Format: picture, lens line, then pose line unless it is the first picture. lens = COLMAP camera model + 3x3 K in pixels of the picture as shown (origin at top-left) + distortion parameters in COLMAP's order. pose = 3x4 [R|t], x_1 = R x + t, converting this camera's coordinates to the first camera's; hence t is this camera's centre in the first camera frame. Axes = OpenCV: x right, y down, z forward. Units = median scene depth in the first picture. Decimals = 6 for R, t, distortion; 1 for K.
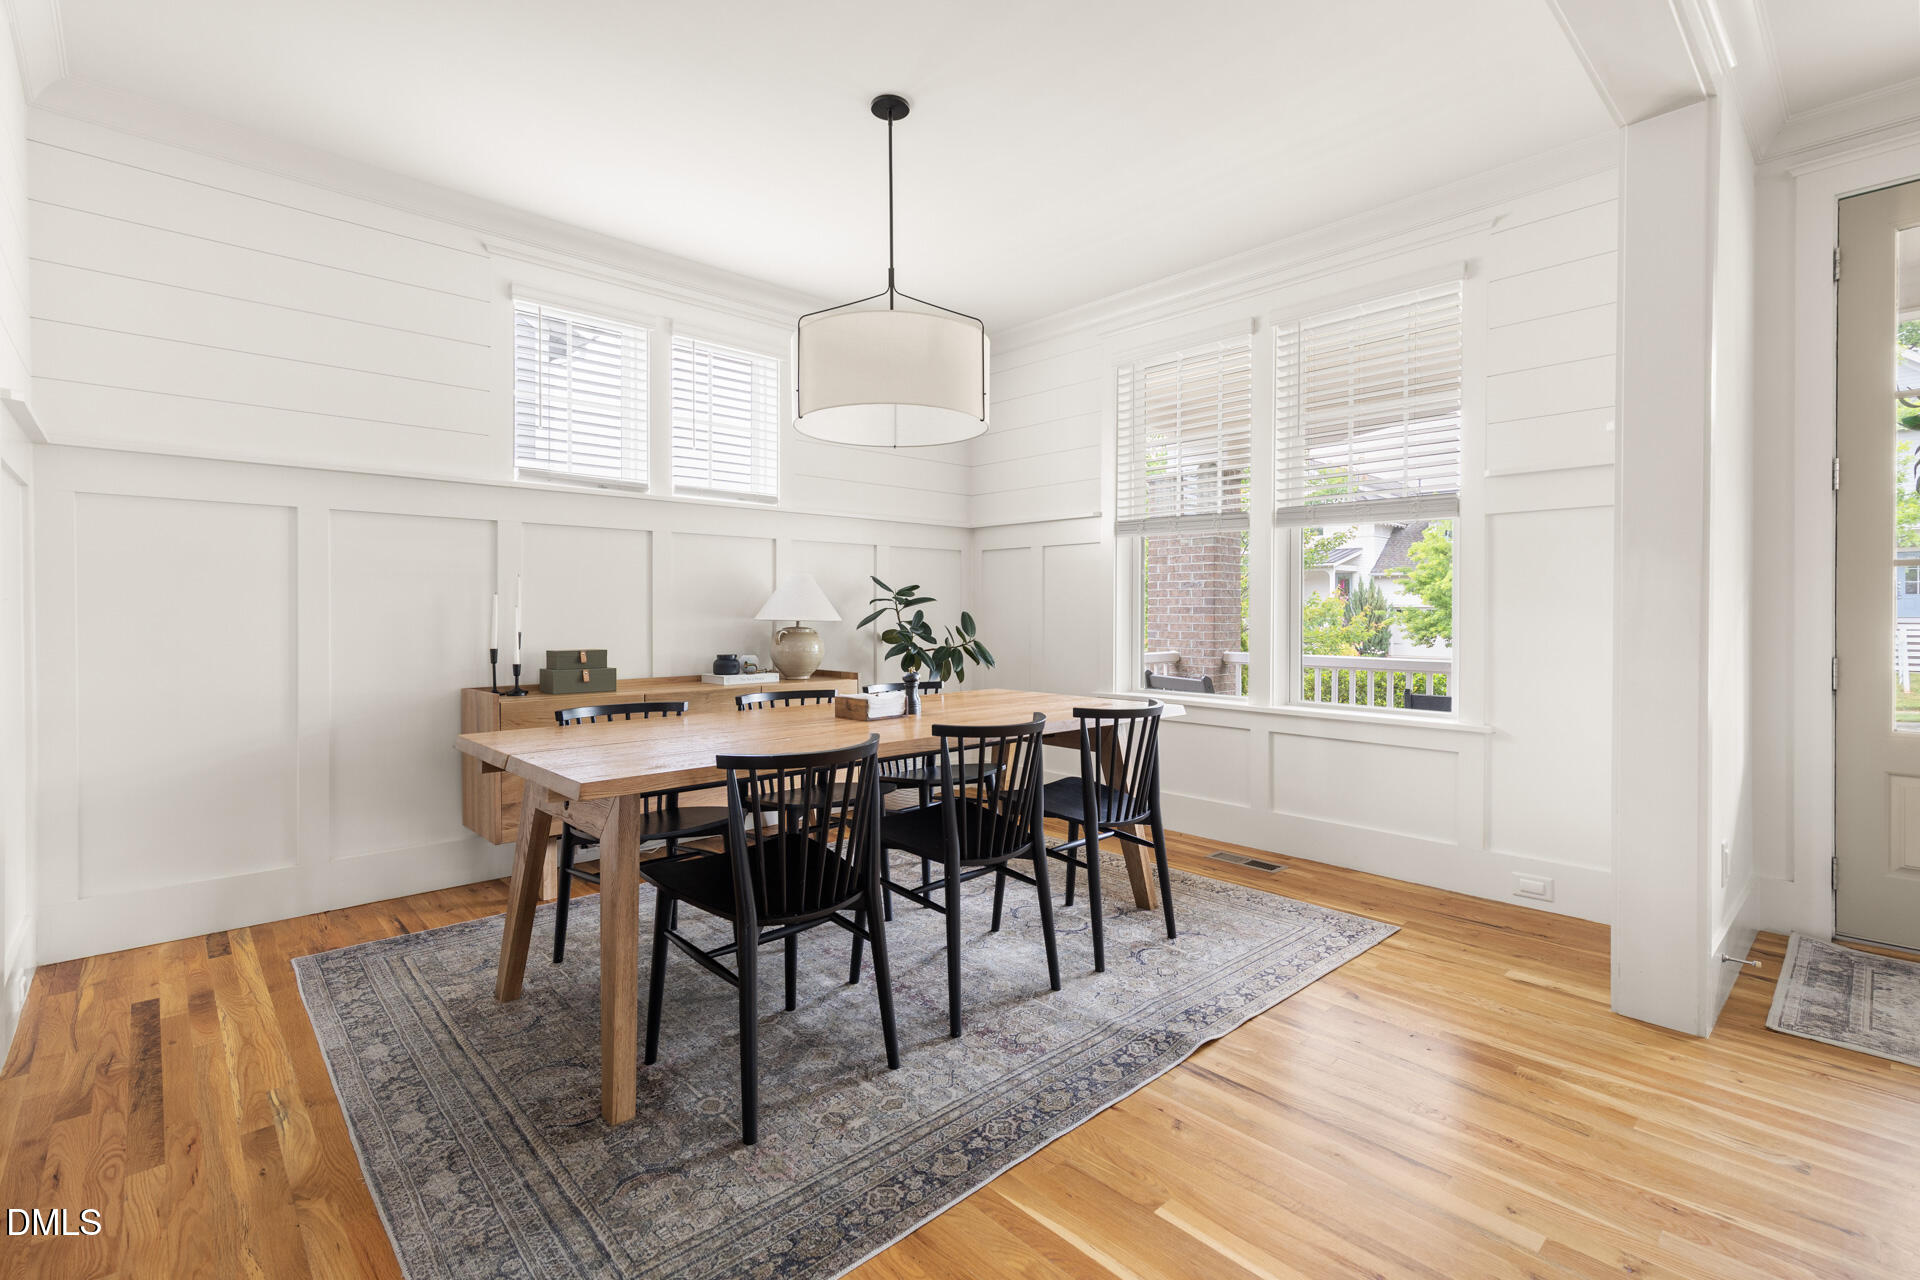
lens RADIAL K [[871.5, 0, 960.0], [0, 871.5, 640.0], [0, 0, 1]] dist [0.000511, 0.000023]
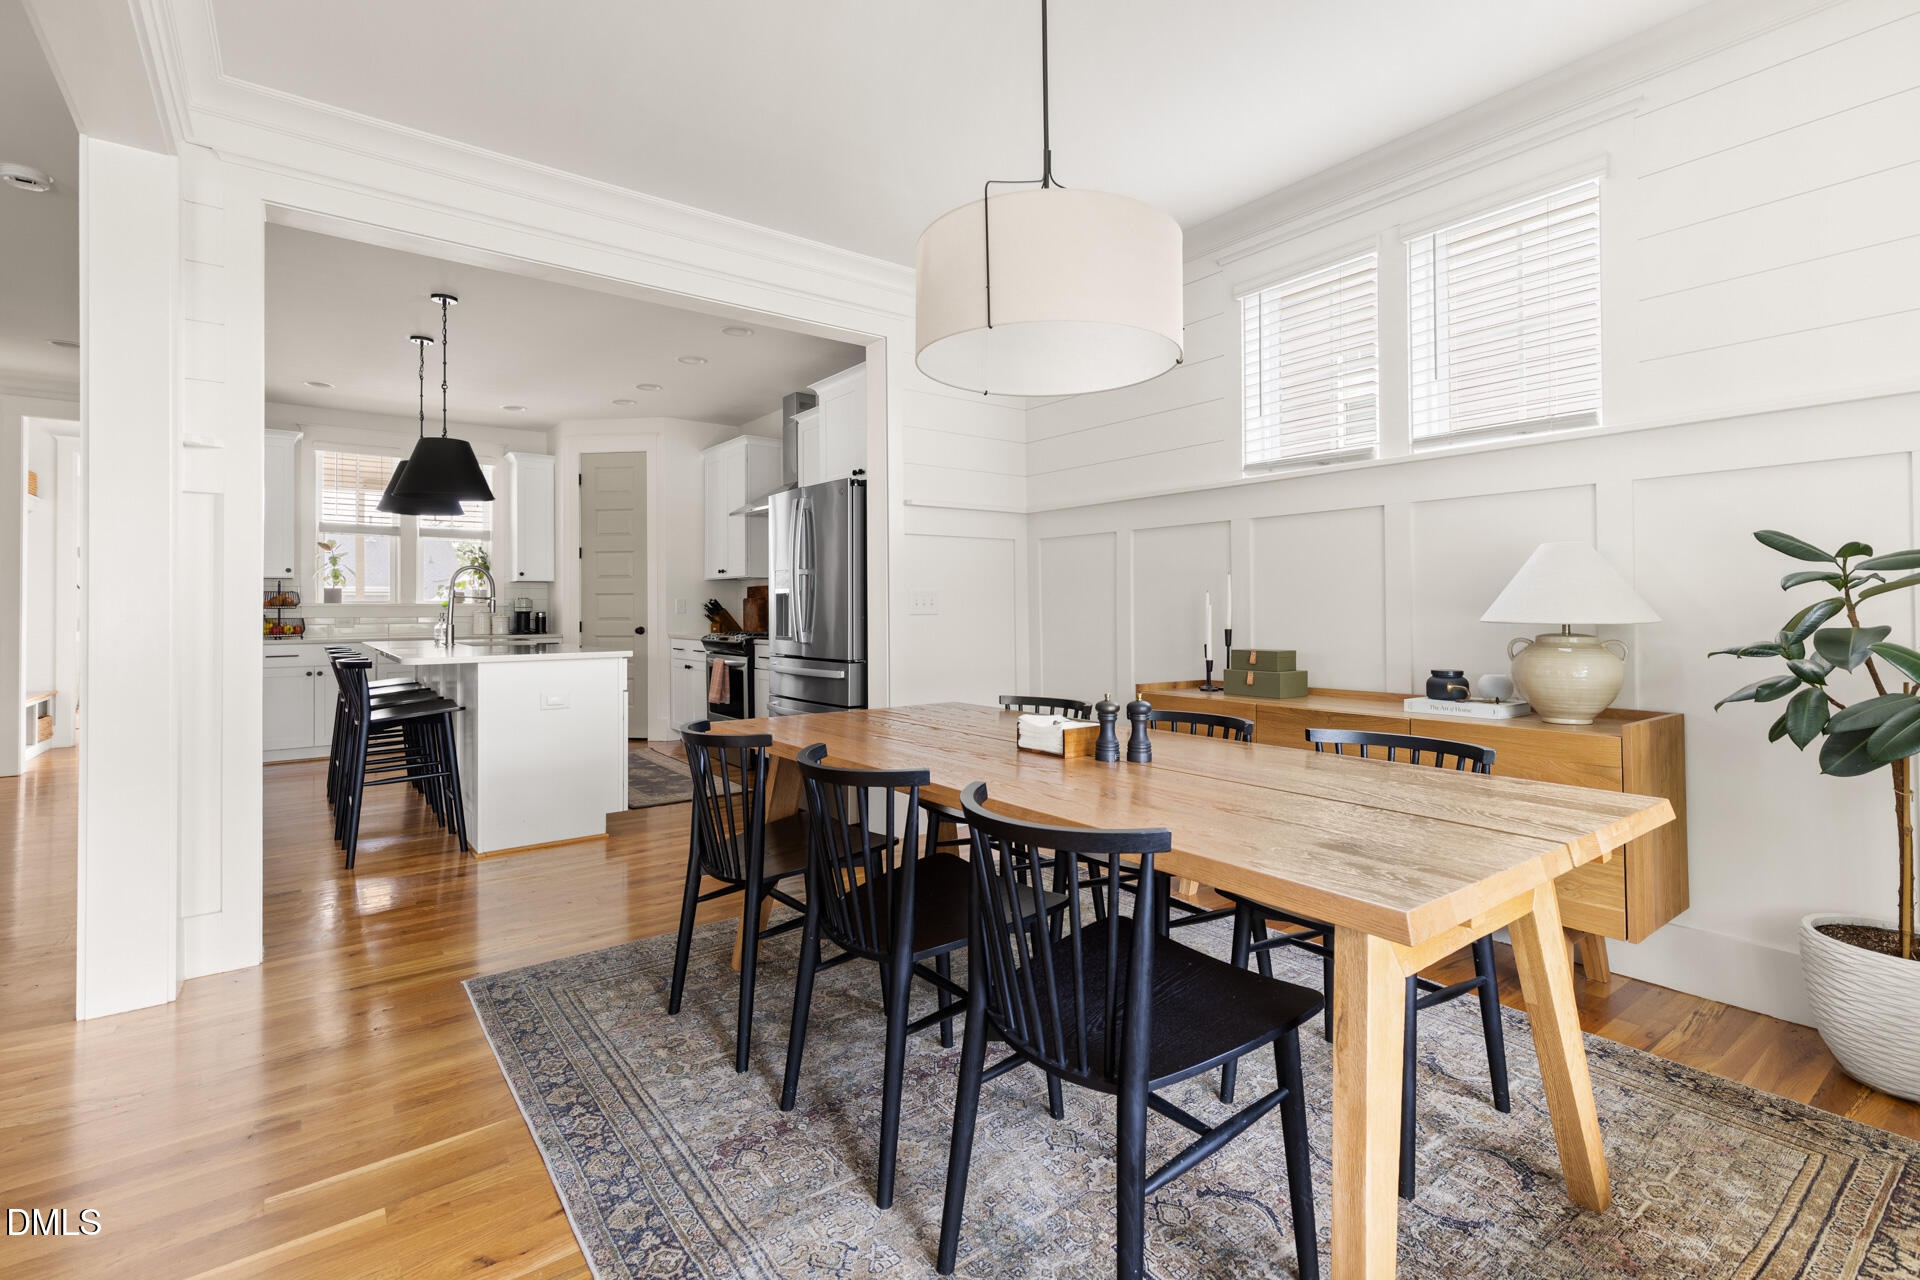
lens RADIAL K [[875.2, 0, 961.6], [0, 875.2, 613.3], [0, 0, 1]] dist [-0.000525, -0.000041]
pose [[-0.098113, -0.001688, -0.995174, 0.555302], [-0.029367, 0.999568, 0.001200, -0.020513], [0.994742, 0.029343, -0.098121, 0.836142]]
